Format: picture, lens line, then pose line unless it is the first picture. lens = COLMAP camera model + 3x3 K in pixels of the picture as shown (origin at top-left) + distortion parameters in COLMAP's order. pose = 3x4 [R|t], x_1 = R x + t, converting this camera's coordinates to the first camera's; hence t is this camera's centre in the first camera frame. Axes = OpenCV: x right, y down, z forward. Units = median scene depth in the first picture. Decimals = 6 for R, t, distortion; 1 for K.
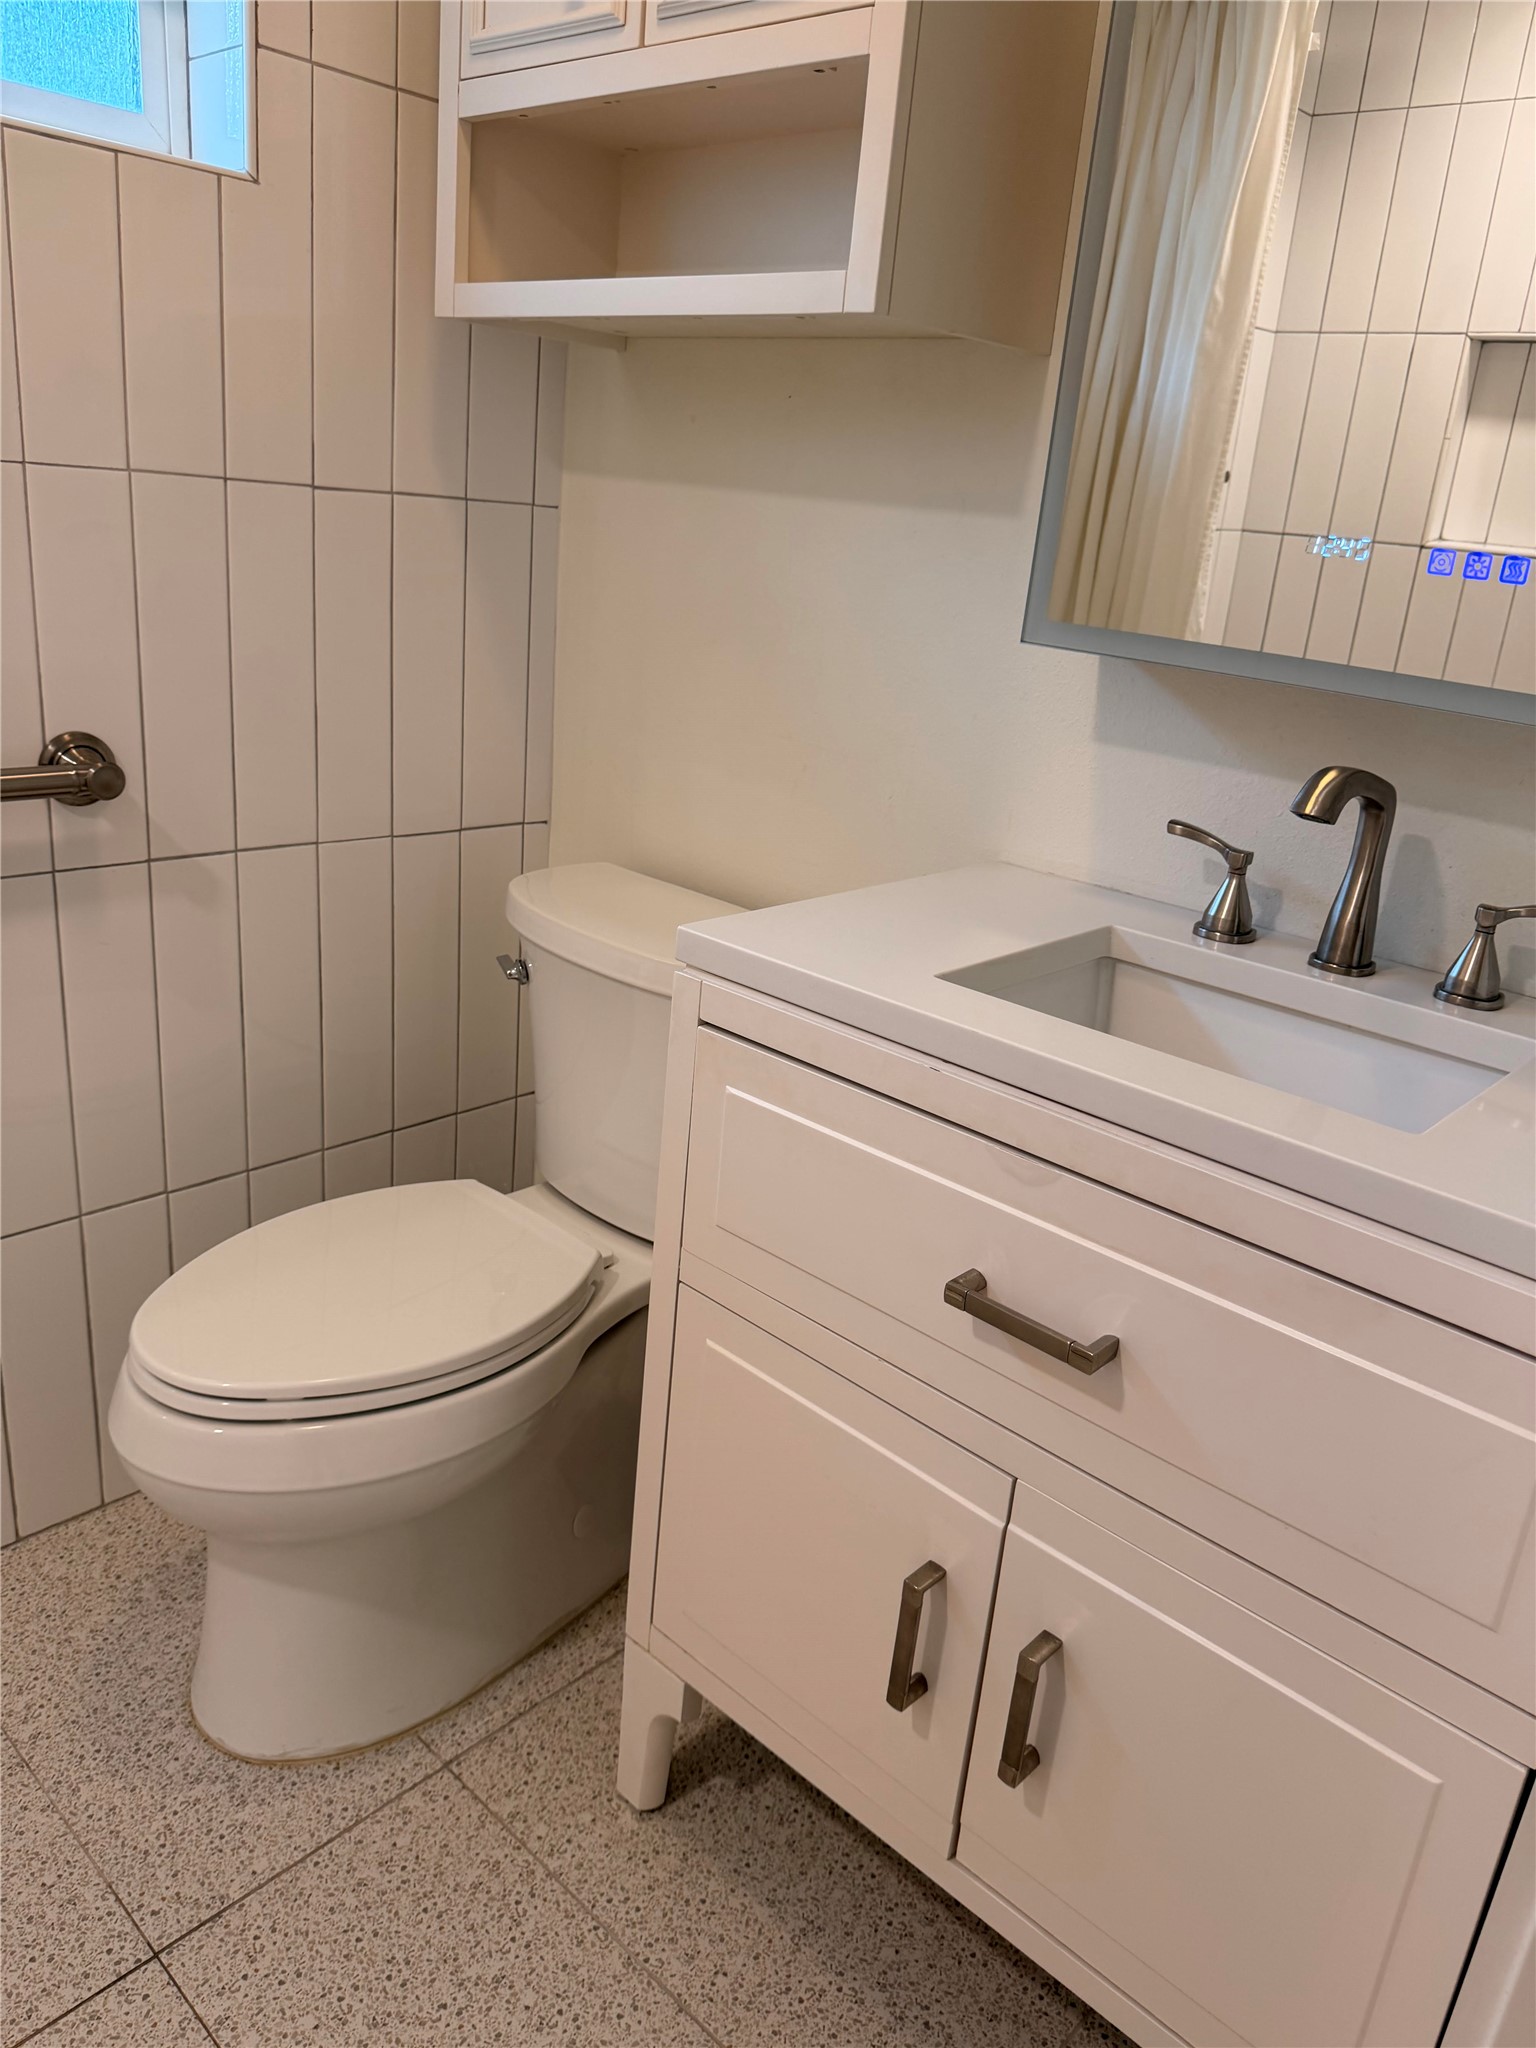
lens RADIAL K [[1453.6, 0, 717.6], [0, 1453.6, 1048.0], [0, 0, 1]] dist [0.041911, -0.053798]
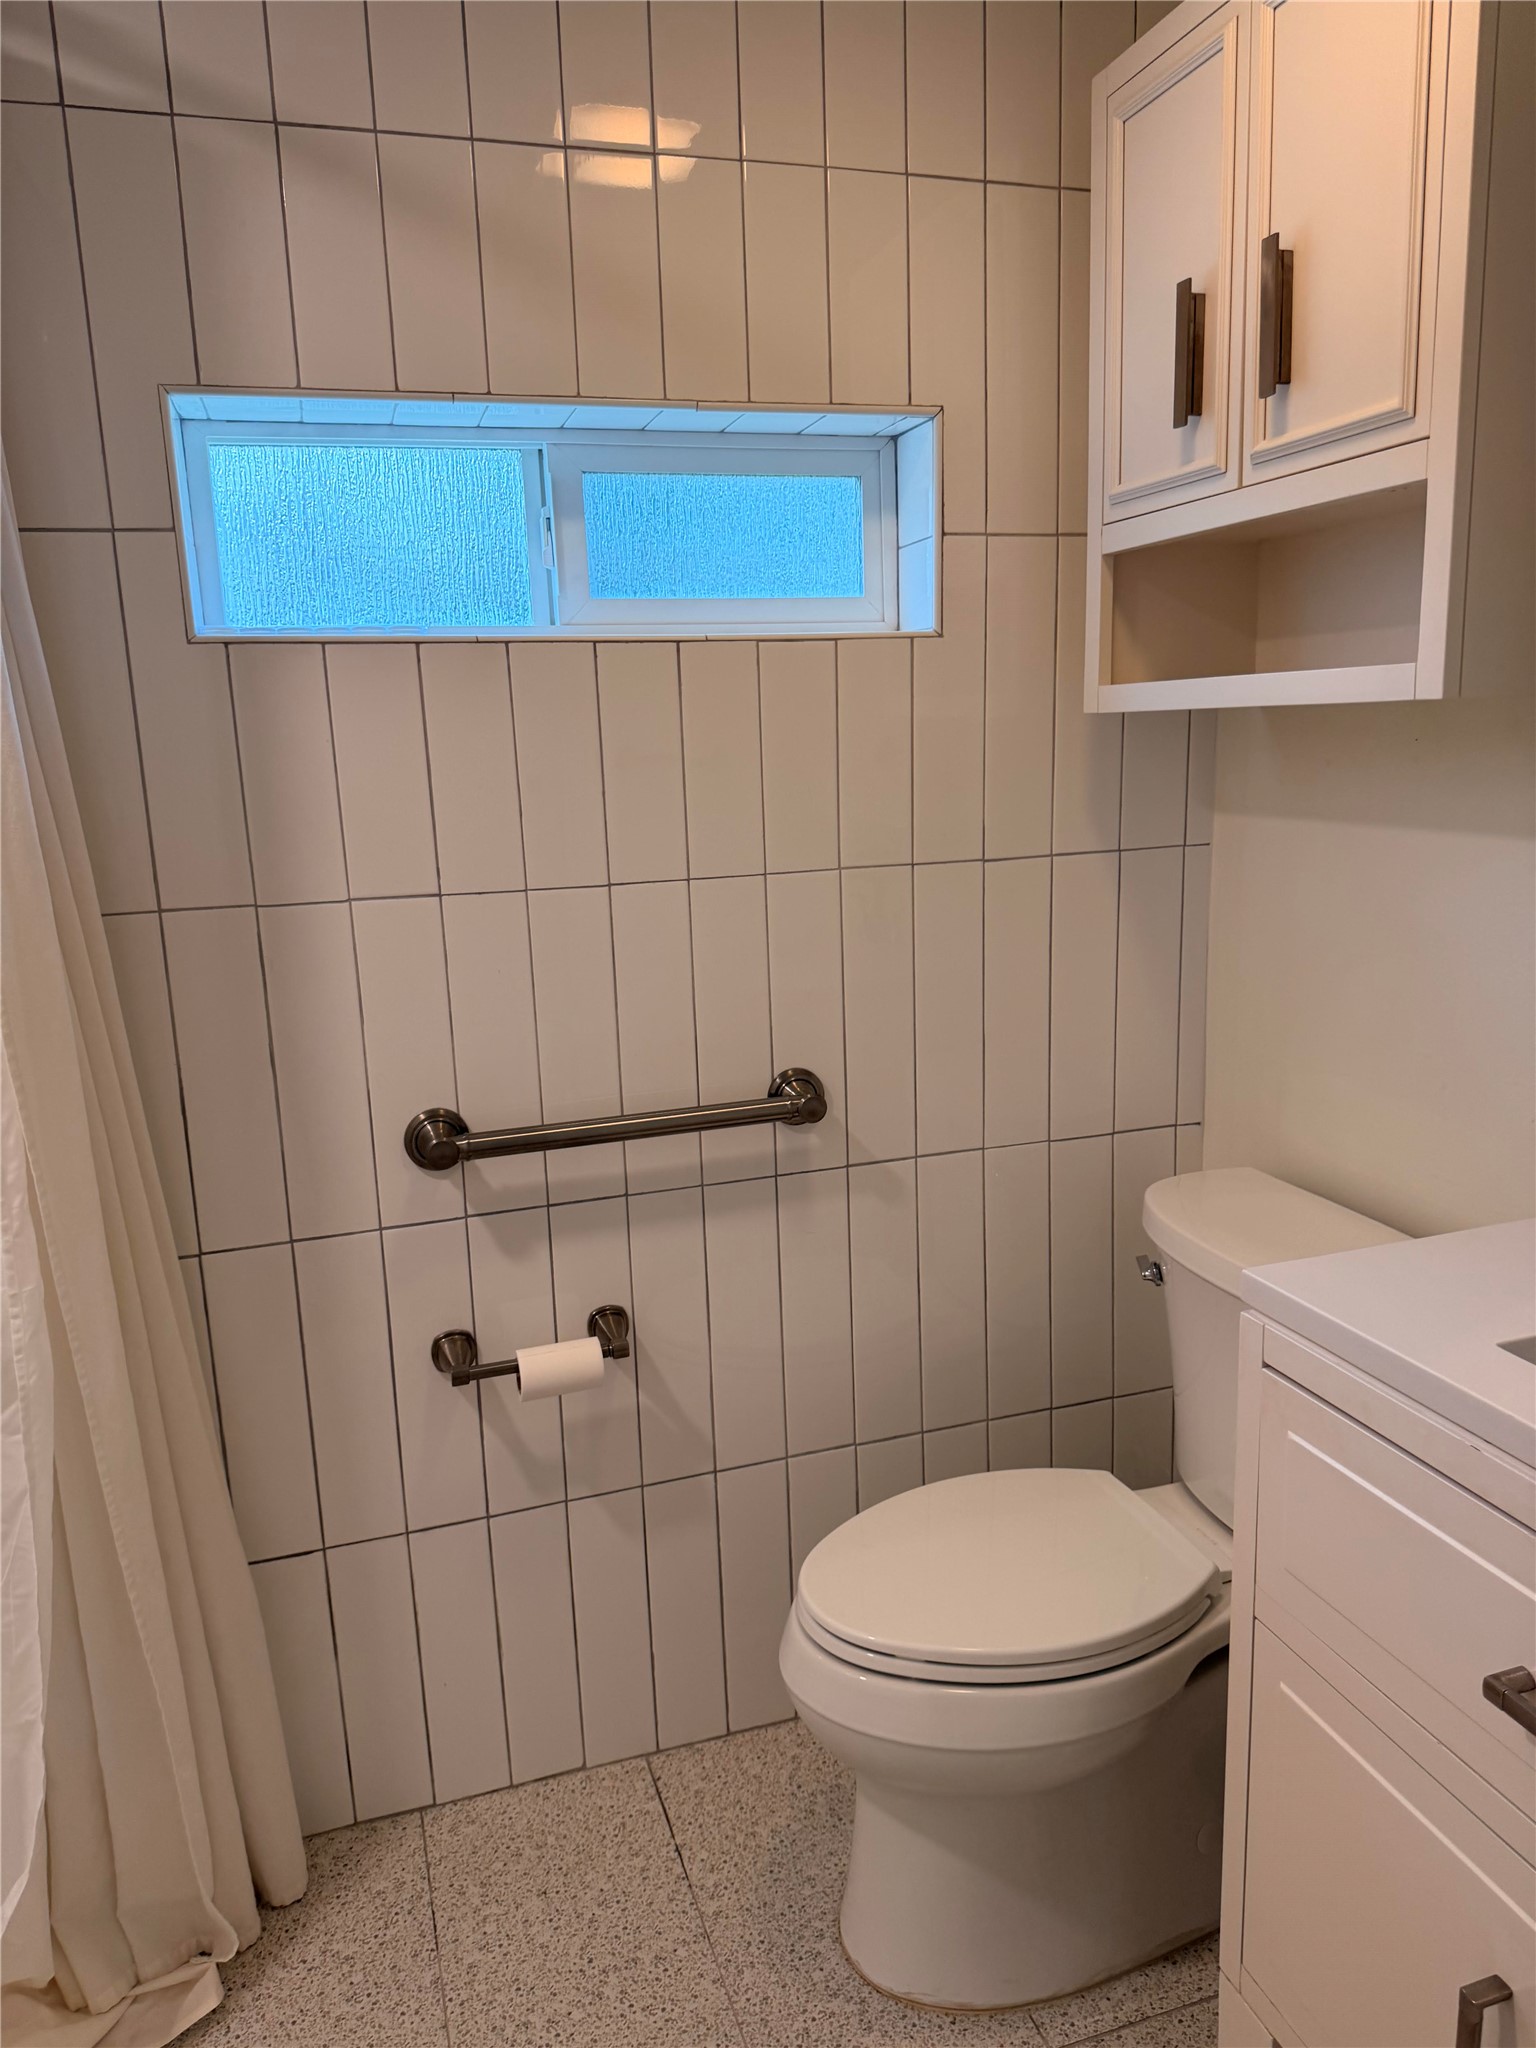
lens RADIAL K [[1453.6, 0, 751.7], [0, 1453.6, 1028.8], [0, 0, 1]] dist [0.041911, -0.053798]
pose [[0.864563, -0.024630, -0.501921, 0.163295], [-0.051704, 0.989138, -0.137598, -0.074806], [0.499858, 0.144914, 0.853898, -0.101868]]
